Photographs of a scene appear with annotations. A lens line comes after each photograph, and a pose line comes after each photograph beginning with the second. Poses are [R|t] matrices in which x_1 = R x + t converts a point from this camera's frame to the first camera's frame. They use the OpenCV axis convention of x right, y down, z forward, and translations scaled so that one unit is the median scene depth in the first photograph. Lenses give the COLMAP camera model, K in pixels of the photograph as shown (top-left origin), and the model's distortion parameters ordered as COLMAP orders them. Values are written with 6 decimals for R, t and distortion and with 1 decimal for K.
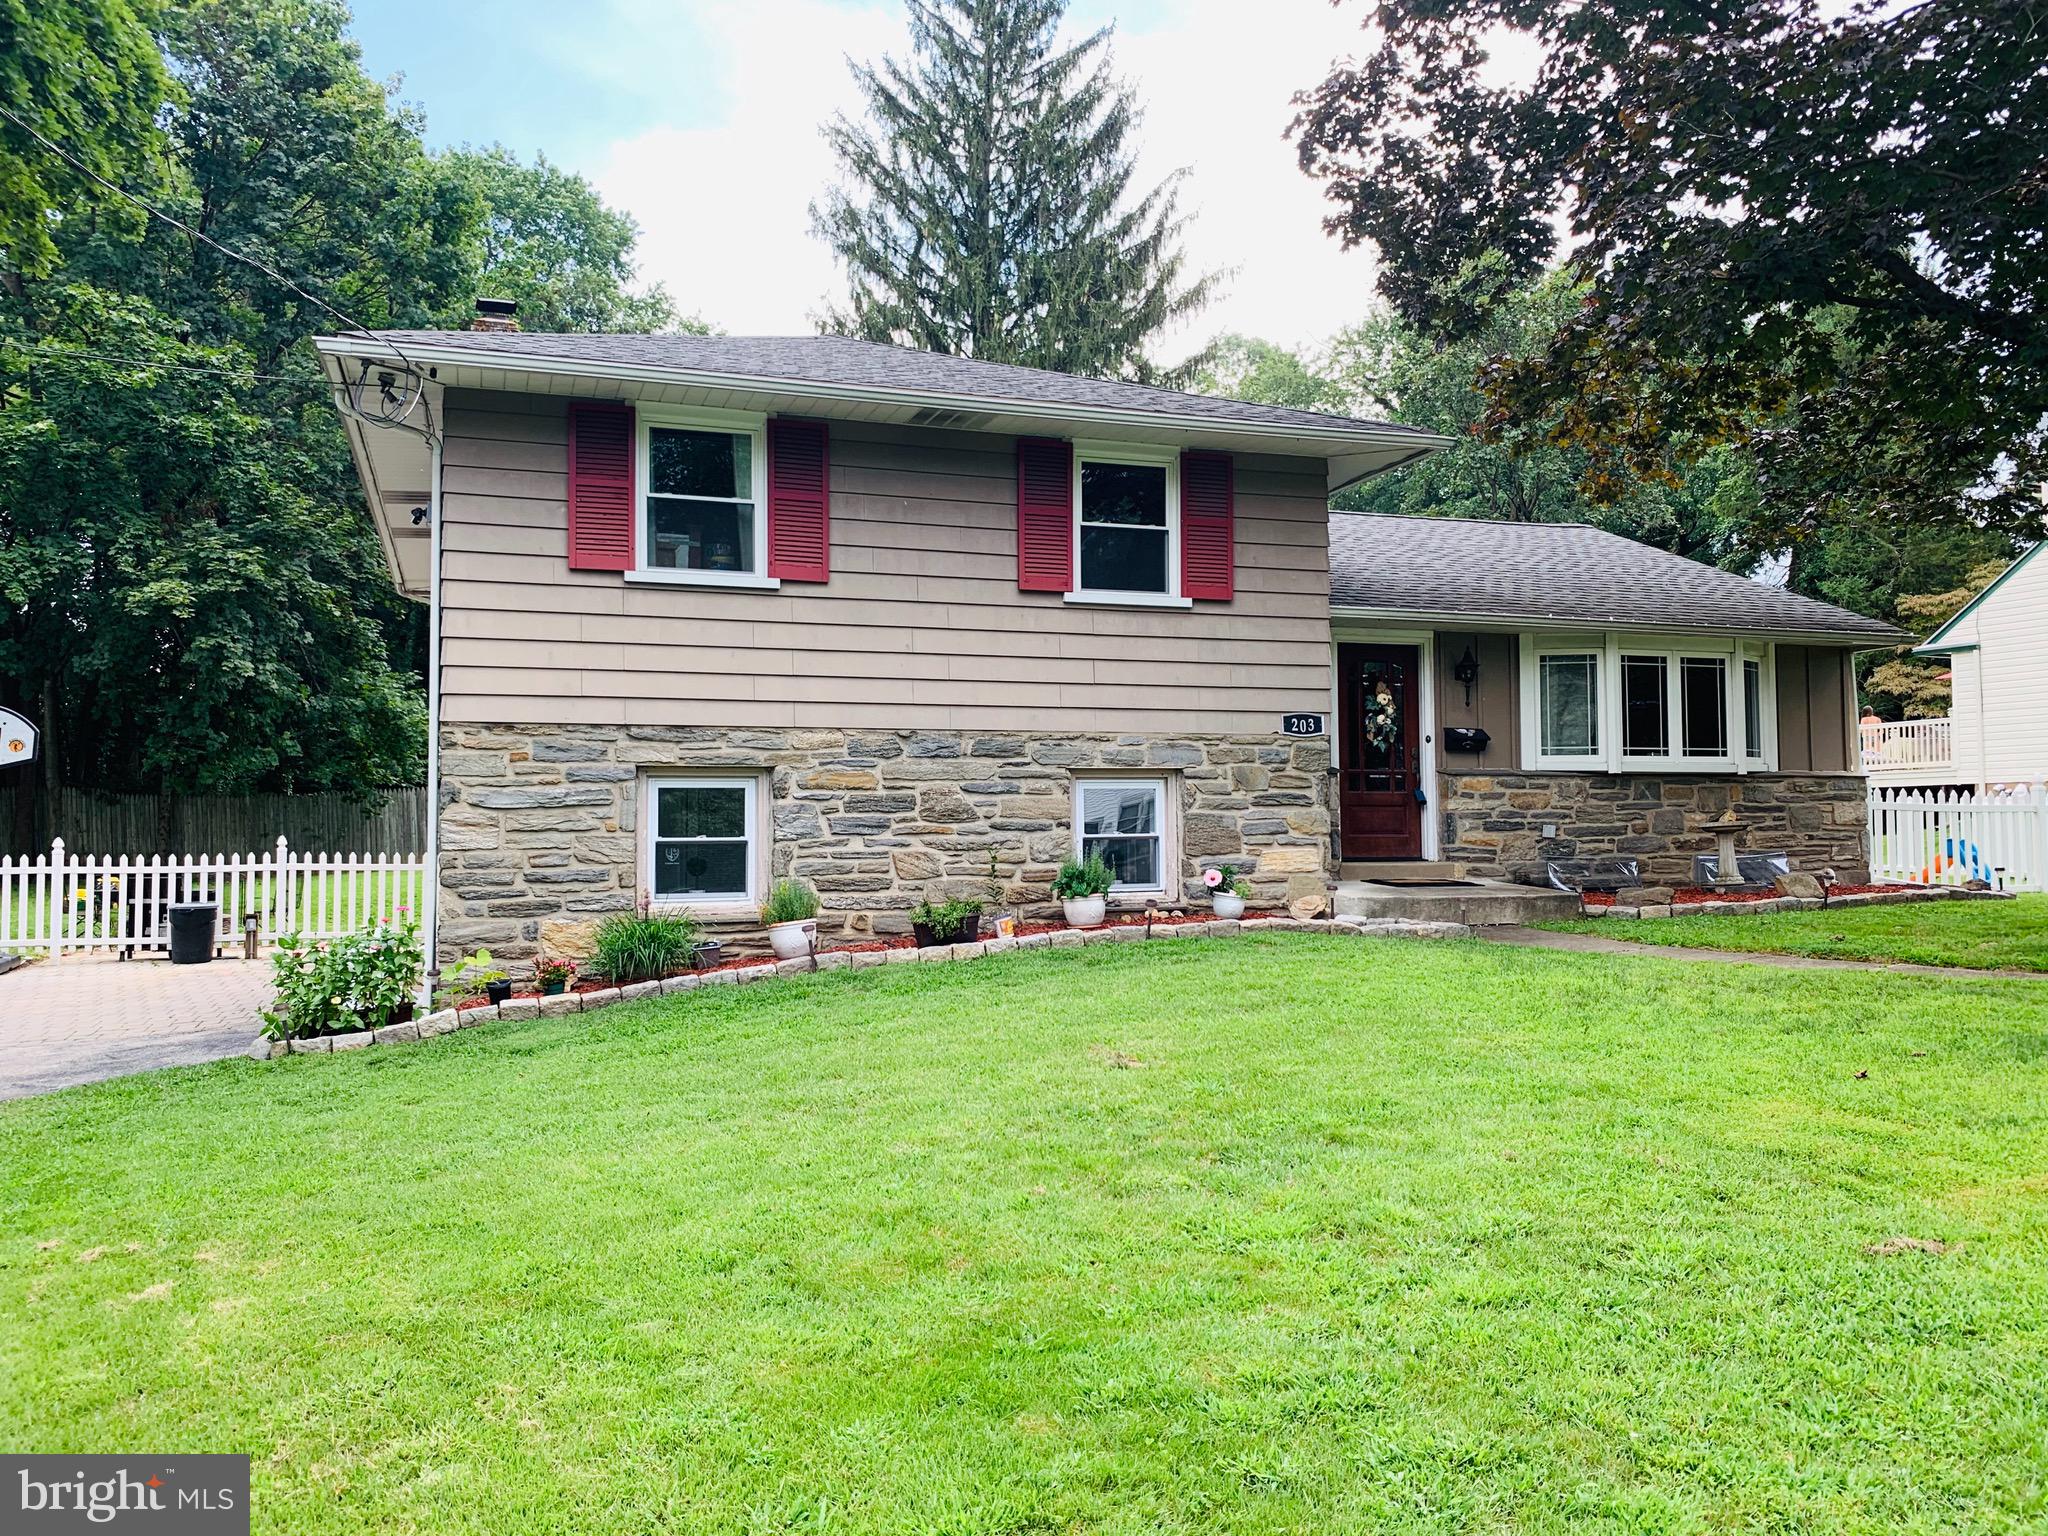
lens RADIAL K [[1562.6, 0, 1085.7], [0, 1562.6, 740.2], [0, 0, 1]] dist [0.037851, -0.007405]
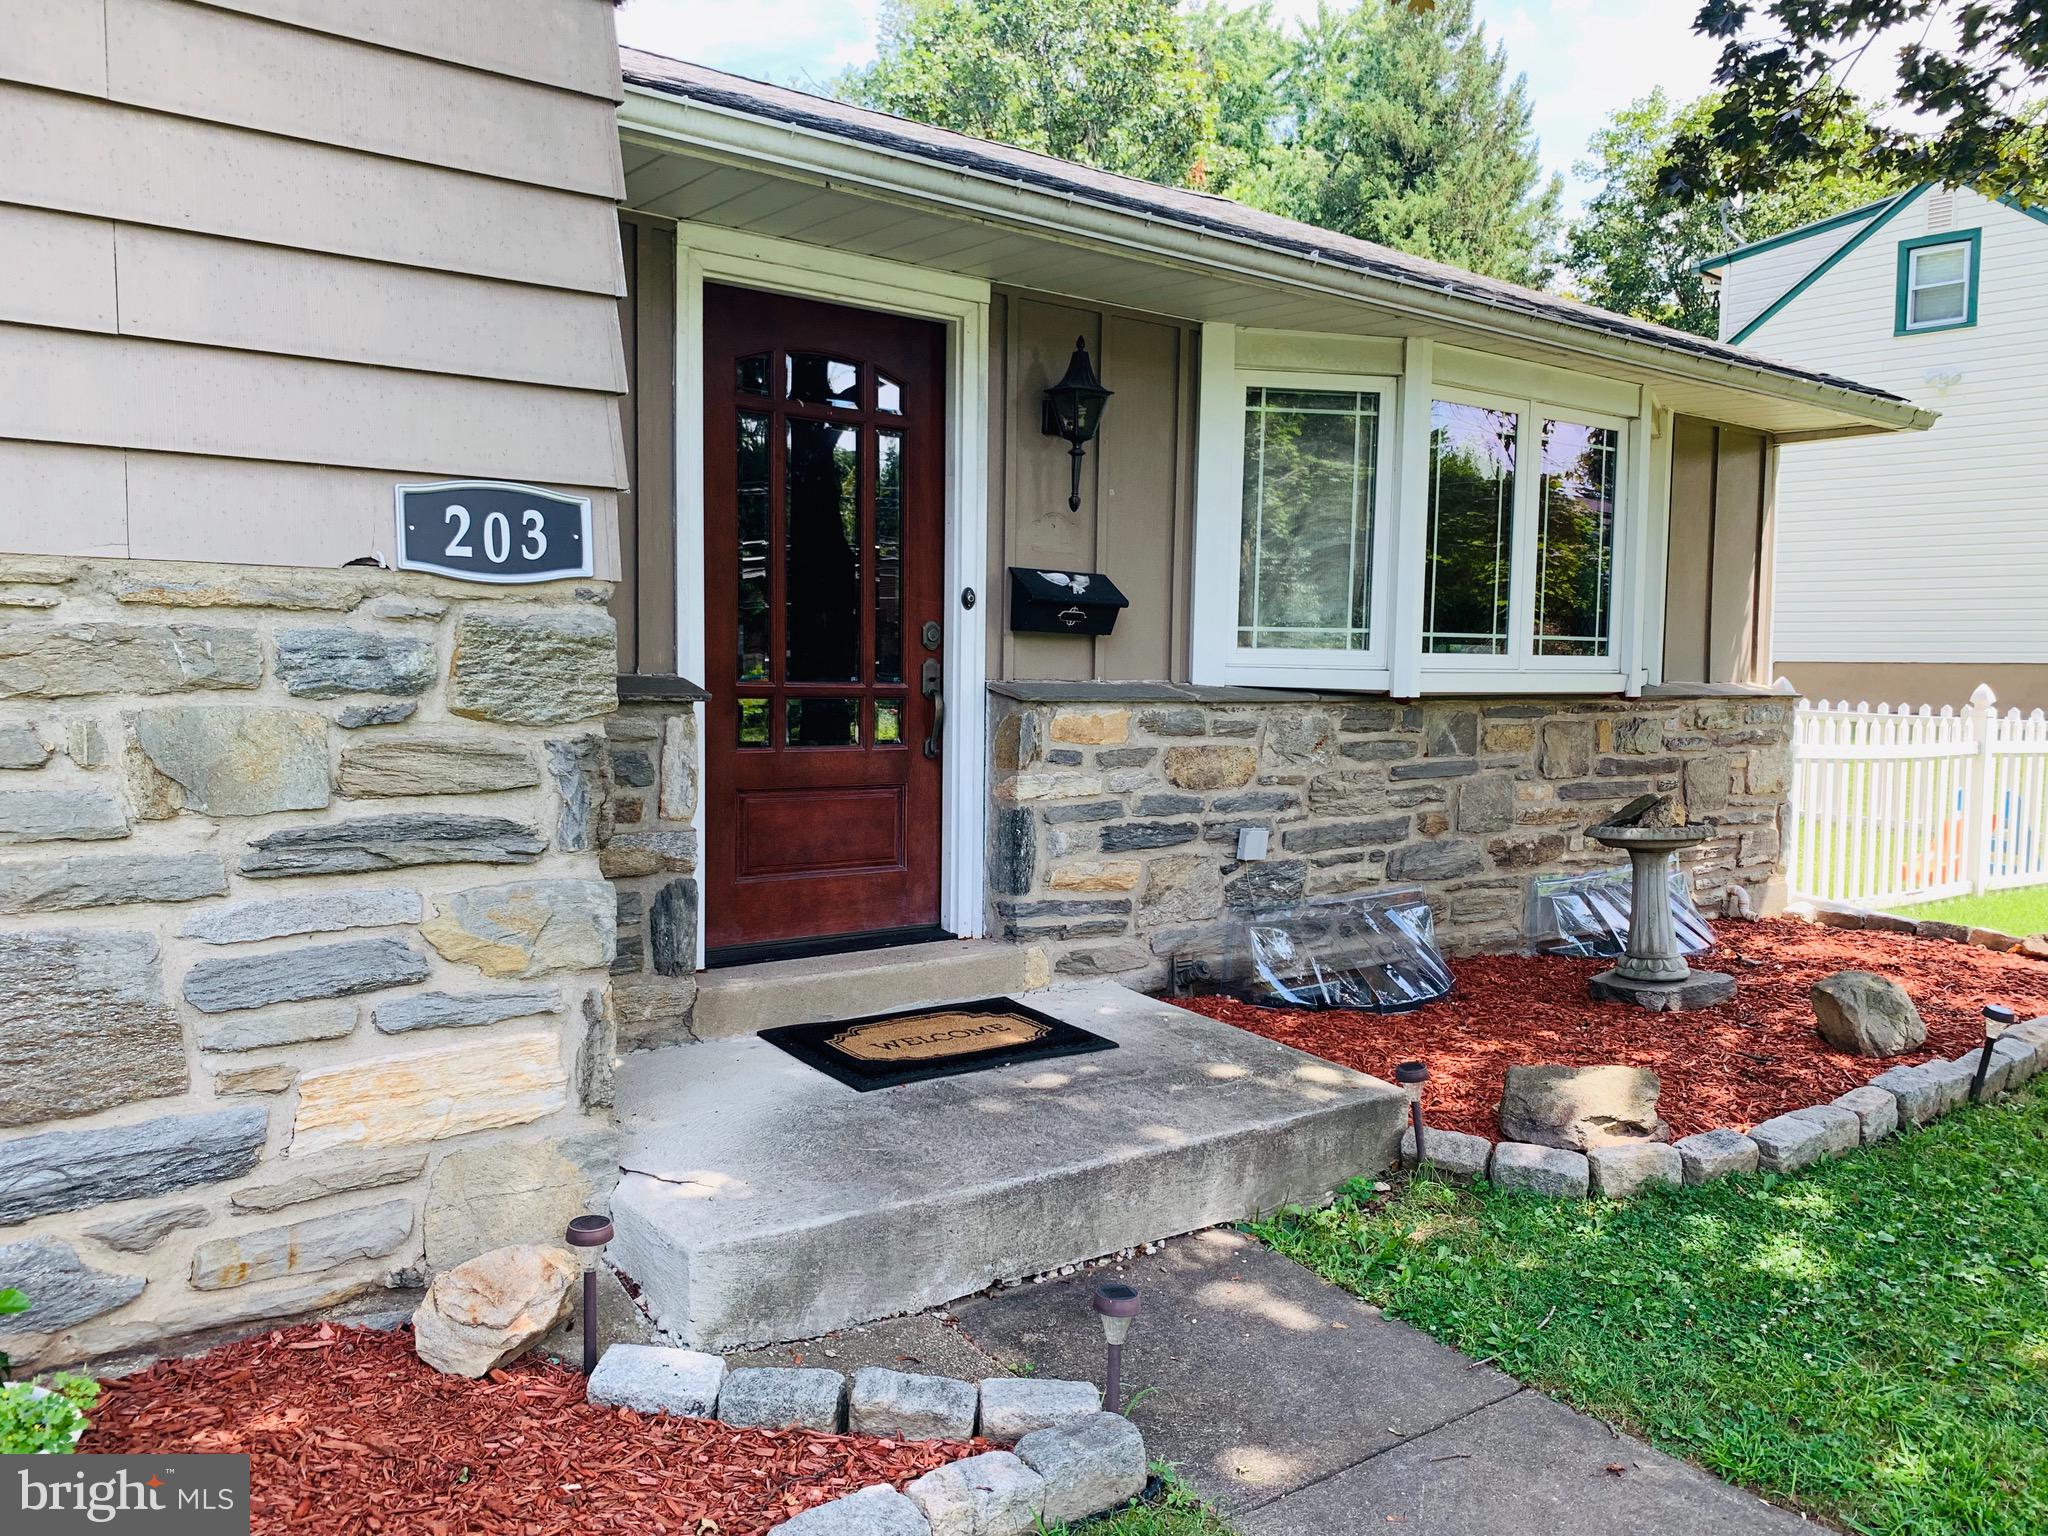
lens RADIAL K [[1571.0, 0, 1041.1], [0, 1571.0, 769.5], [0, 0, 1]] dist [0.067993, -0.110909]
pose [[0.954194, 0.001475, 0.299184, 0.149956], [-0.039292, 0.991945, 0.120425, -0.006528], [-0.296597, -0.126664, 0.946566, 0.759578]]
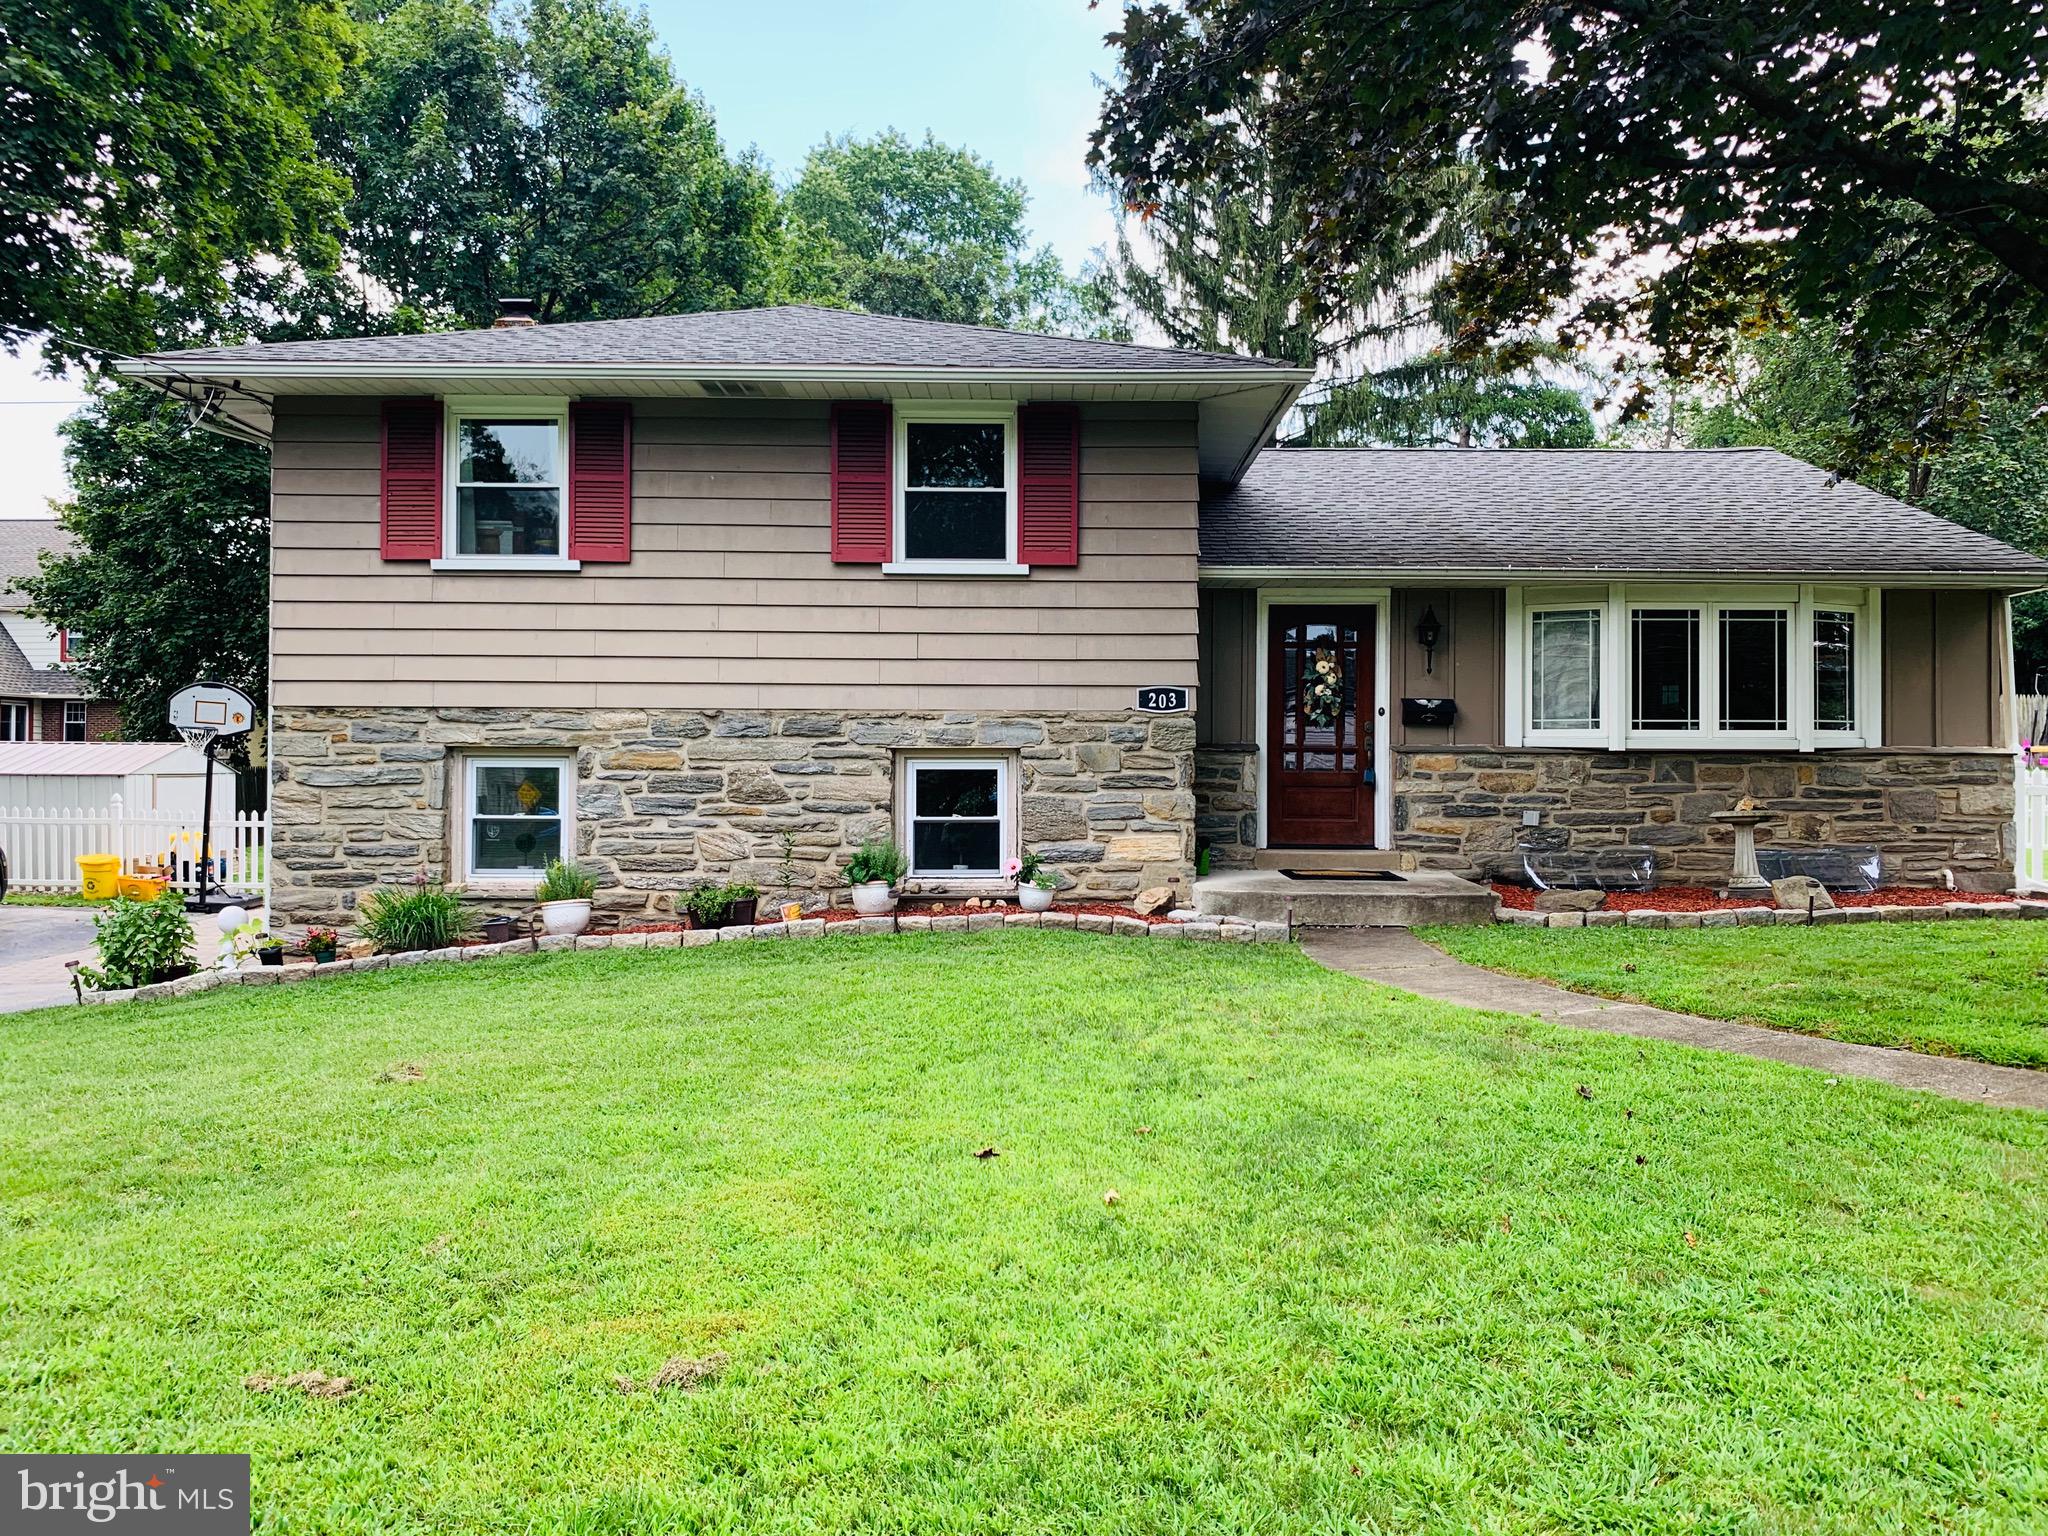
lens RADIAL K [[1571.0, 0, 1041.1], [0, 1571.0, 769.5], [0, 0, 1]] dist [0.067993, -0.110909]
pose [[0.945119, 0.008454, -0.326617, 0.380774], [0.007441, 0.998849, 0.047384, -0.013492], [0.326641, -0.047214, 0.943968, 0.116109]]
